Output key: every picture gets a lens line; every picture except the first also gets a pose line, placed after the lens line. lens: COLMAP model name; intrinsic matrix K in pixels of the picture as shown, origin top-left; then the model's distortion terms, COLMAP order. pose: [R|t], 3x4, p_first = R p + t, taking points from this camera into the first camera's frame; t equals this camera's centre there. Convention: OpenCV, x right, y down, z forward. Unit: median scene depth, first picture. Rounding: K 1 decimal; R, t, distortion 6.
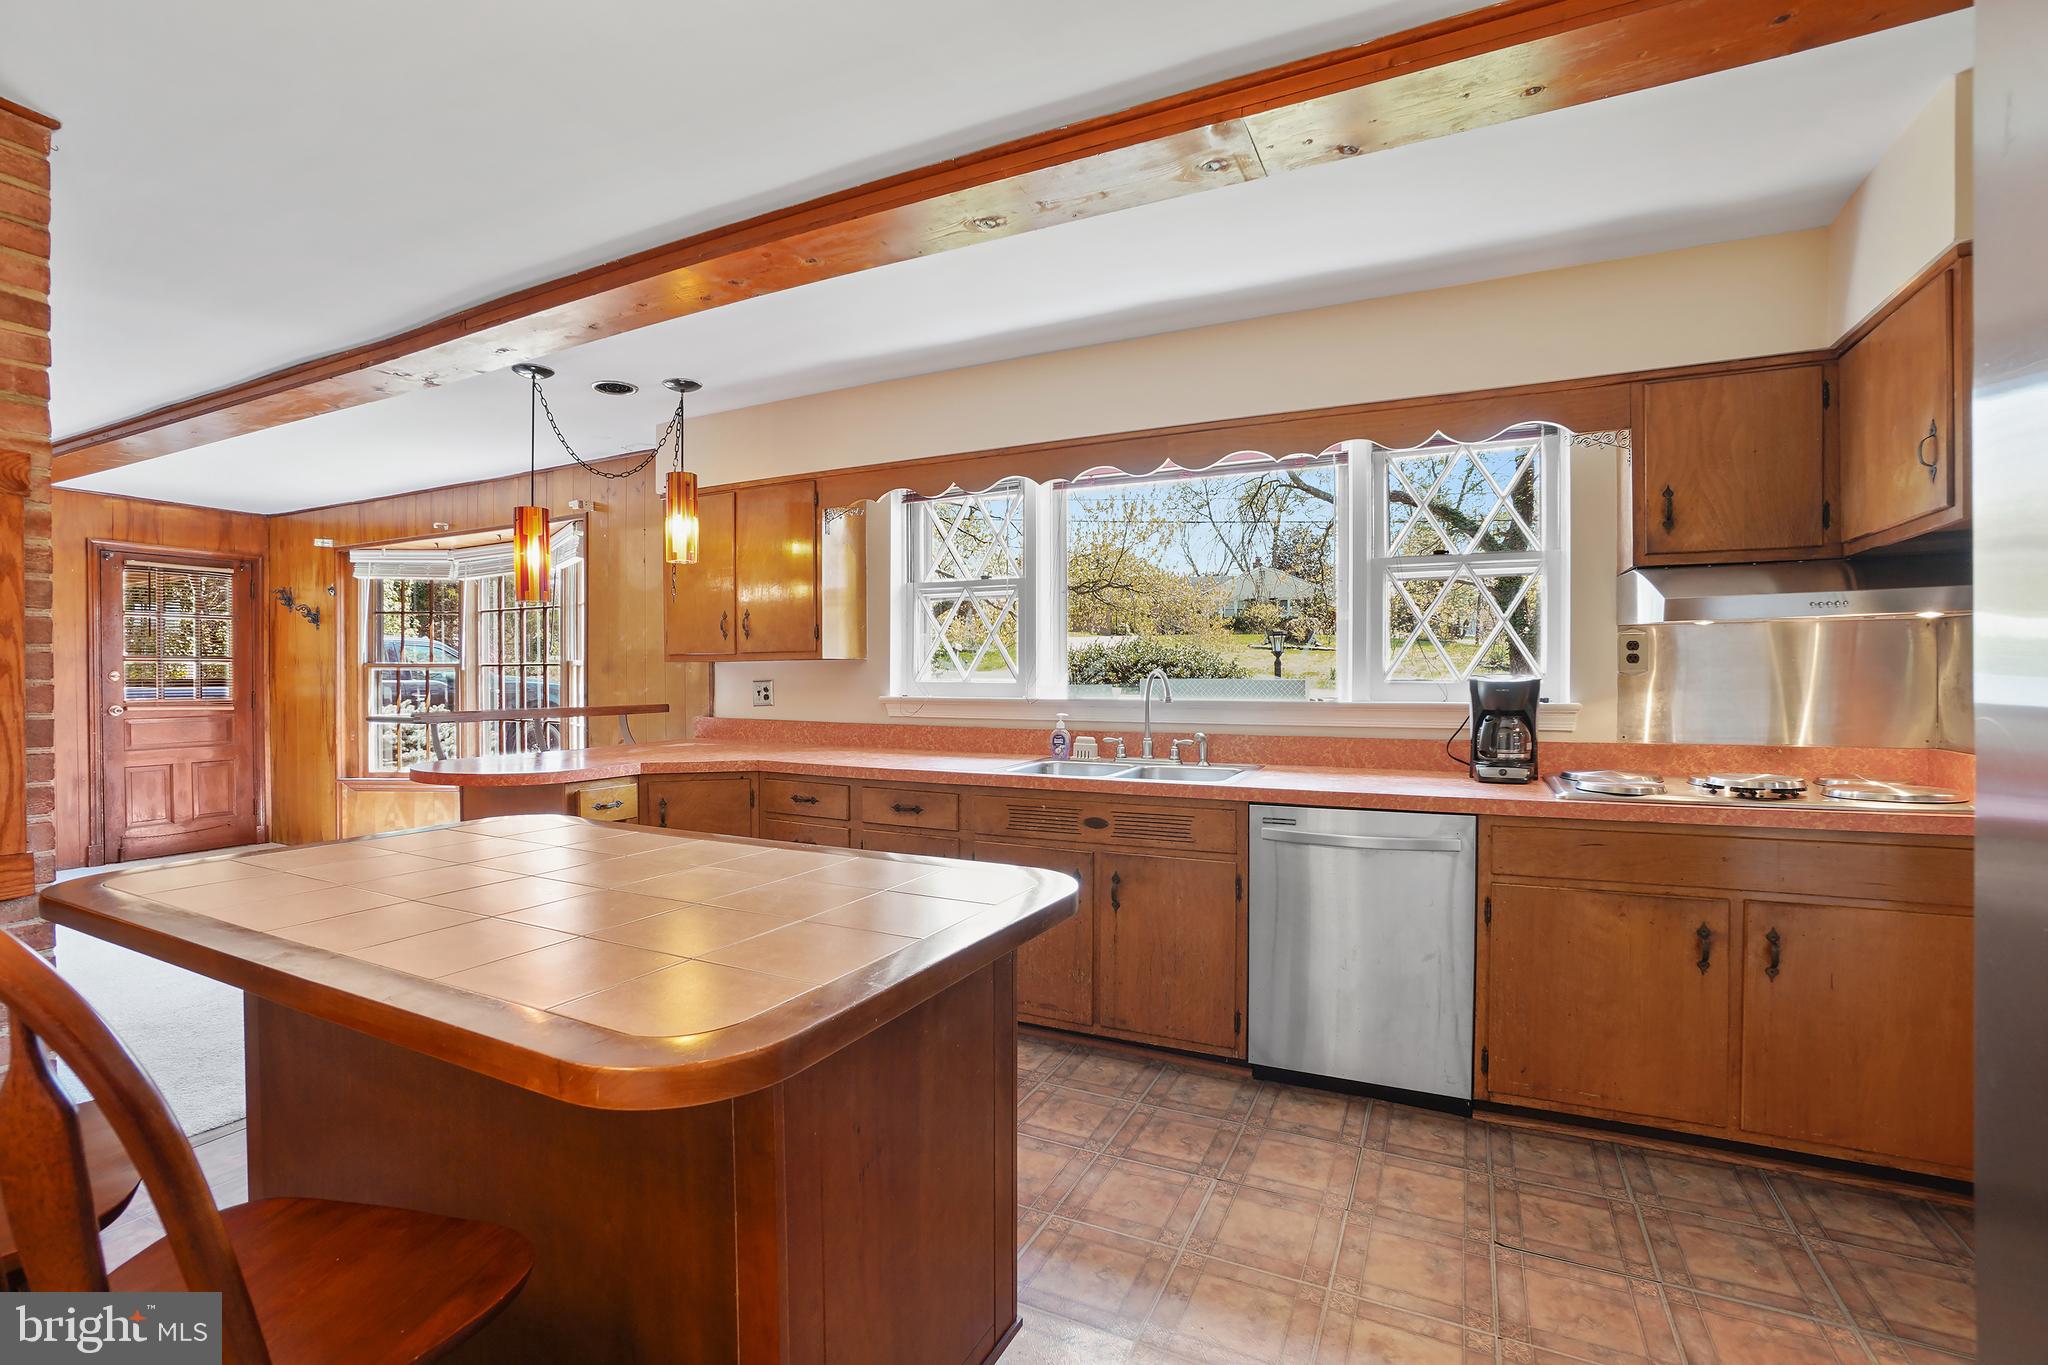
lens RADIAL K [[906.4, 0, 1024.0], [0, 906.4, 682.5], [0, 0, 1]] dist [-0.063589, 0.024032]
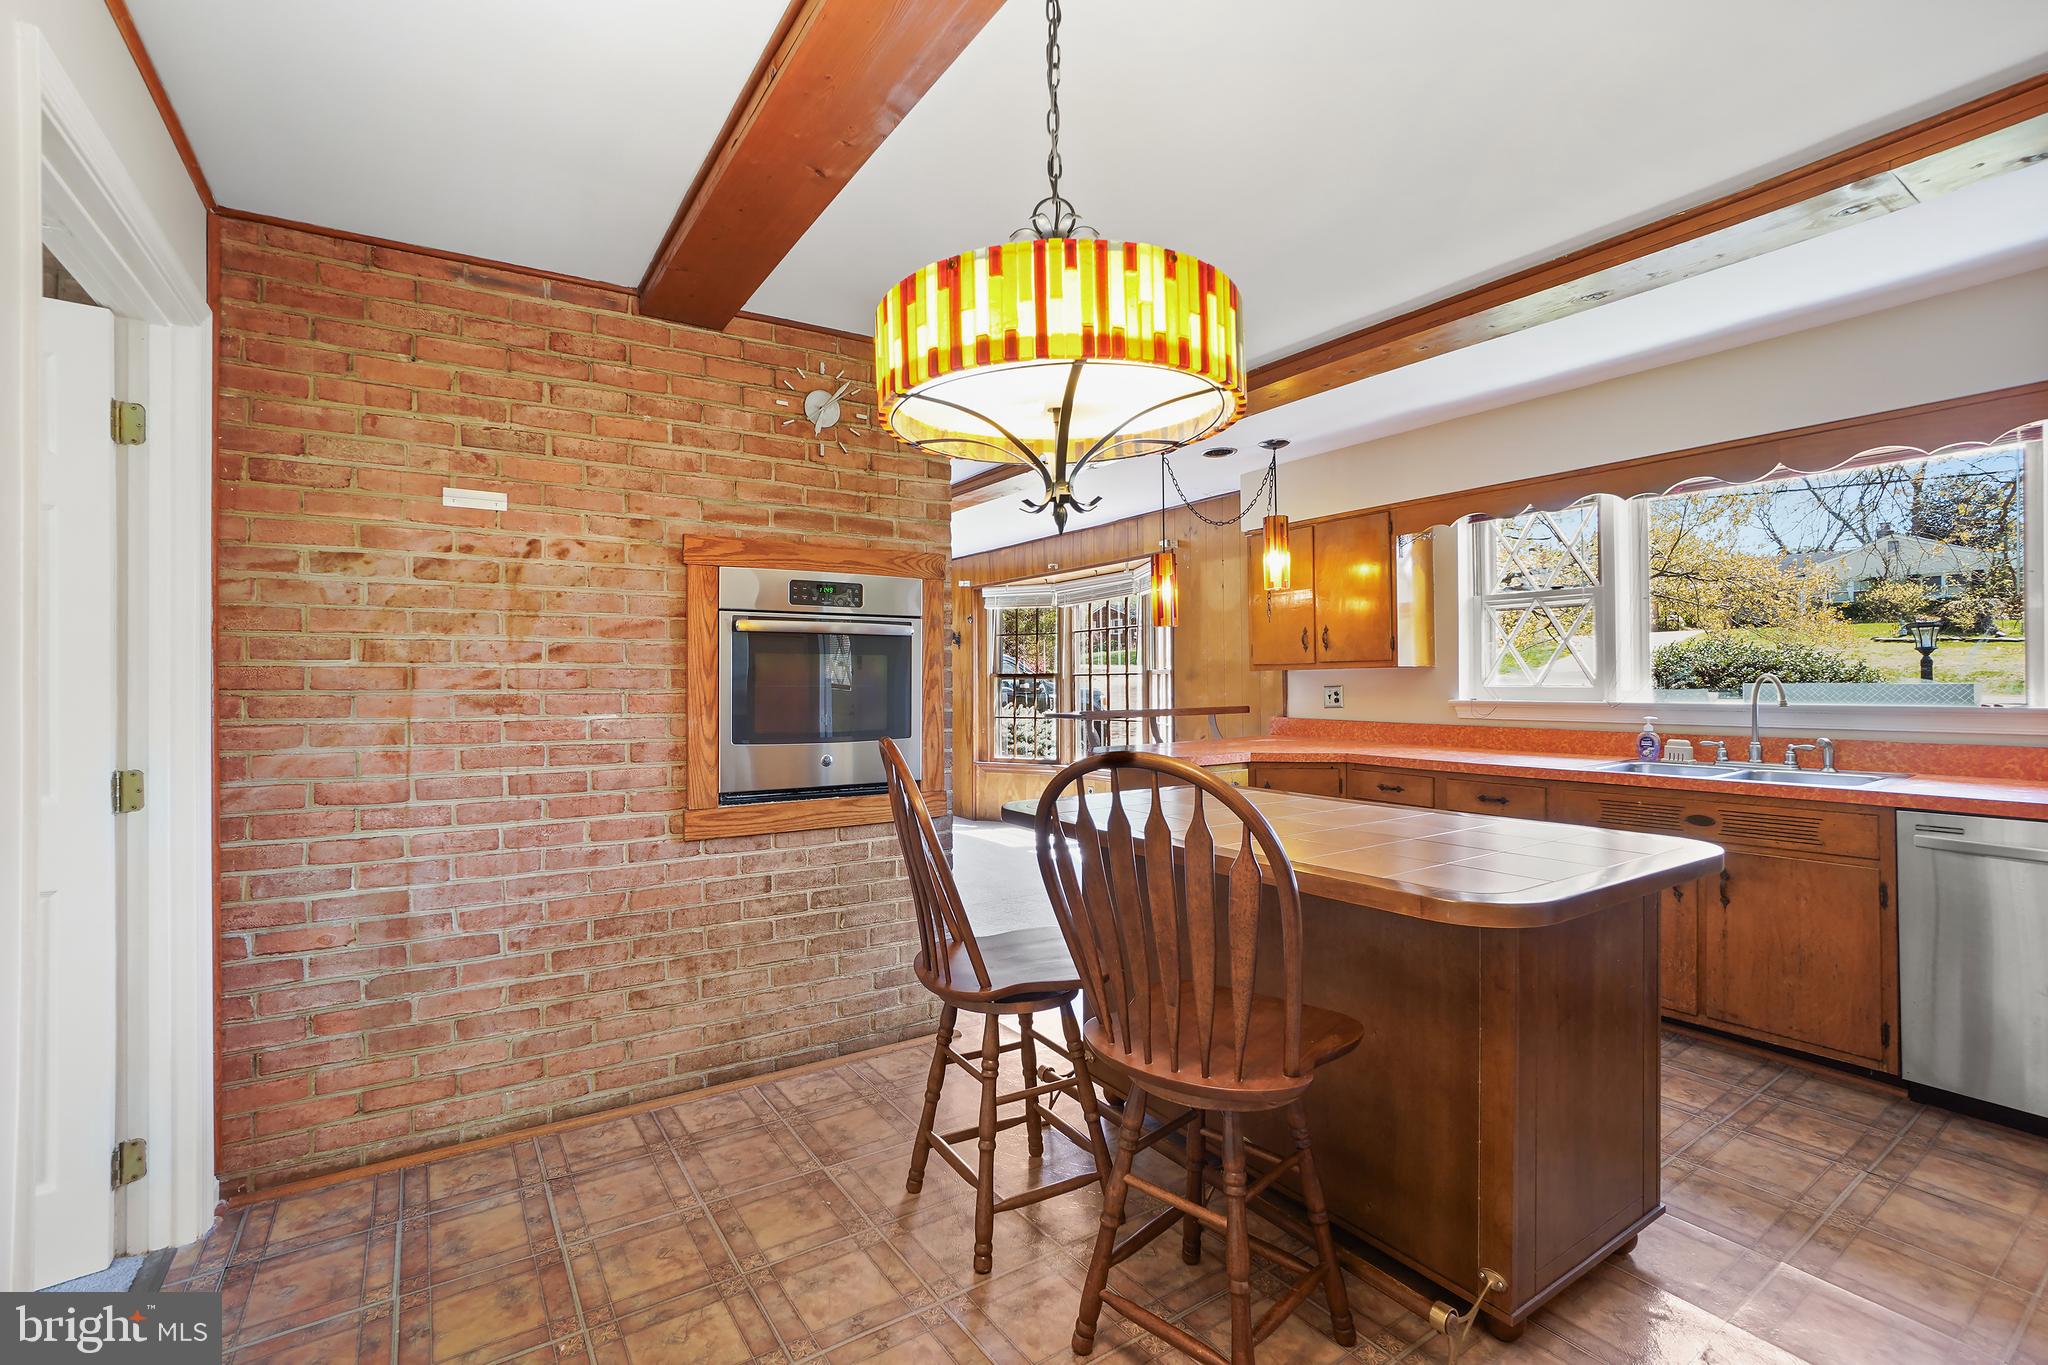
lens RADIAL K [[898.8, 0, 1023.3], [0, 898.8, 675.5], [0, 0, 1]] dist [-0.054319, 0.023001]
pose [[0.863632, -0.009852, -0.504027, -0.074134], [0.003062, 0.999893, -0.014296, -0.000611], [0.504114, 0.010803, 0.863569, -0.240847]]
